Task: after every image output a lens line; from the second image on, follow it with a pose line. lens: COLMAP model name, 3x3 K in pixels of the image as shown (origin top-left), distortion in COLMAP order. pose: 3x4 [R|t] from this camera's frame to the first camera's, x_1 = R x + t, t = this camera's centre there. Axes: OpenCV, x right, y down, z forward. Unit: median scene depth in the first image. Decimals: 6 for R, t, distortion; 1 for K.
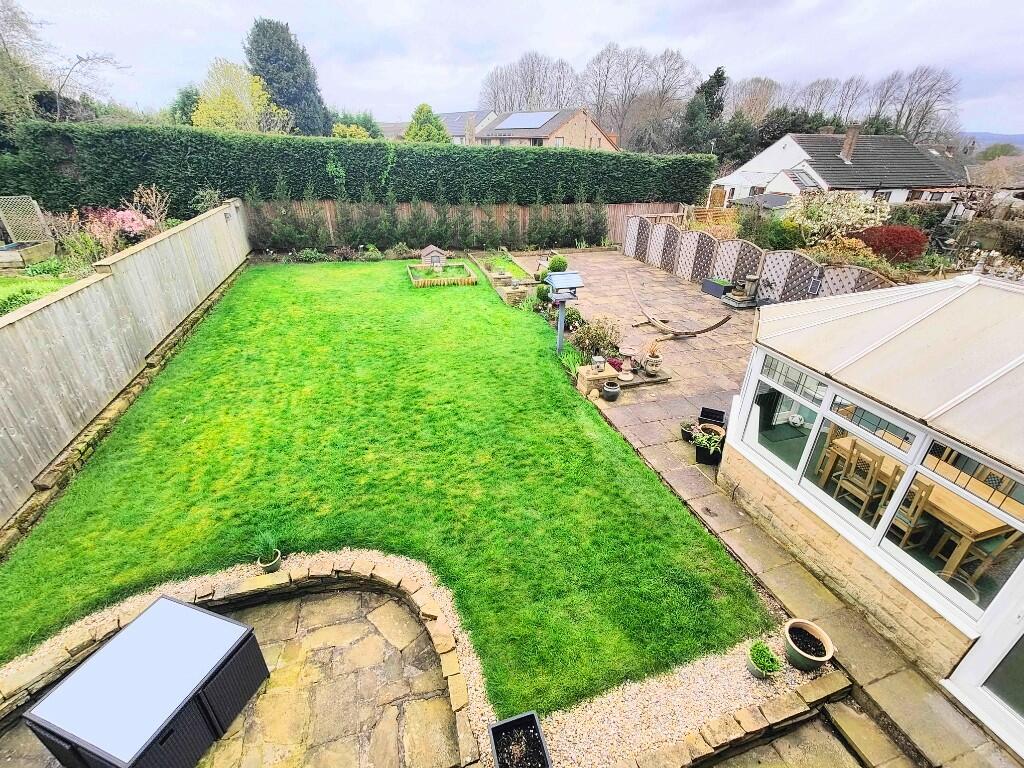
lens RADIAL K [[453.0, 0, 514.9], [0, 453.0, 377.7], [0, 0, 1]] dist [0.005845, 0.000689]
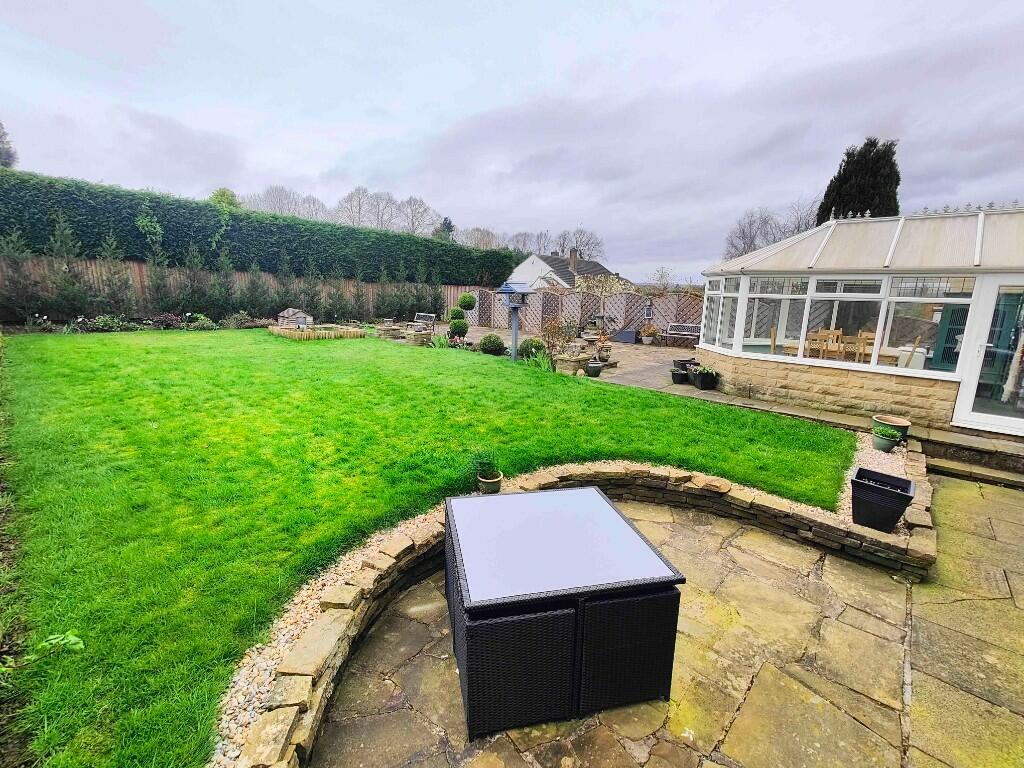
lens RADIAL K [[453.0, 0, 508.8], [0, 453.0, 389.8], [0, 0, 1]] dist [0.005845, 0.000689]
pose [[0.858708, -0.102501, 0.502110, -0.271635], [0.226722, 0.954676, -0.192851, 0.126280], [-0.459585, 0.279442, 0.843026, 0.088717]]
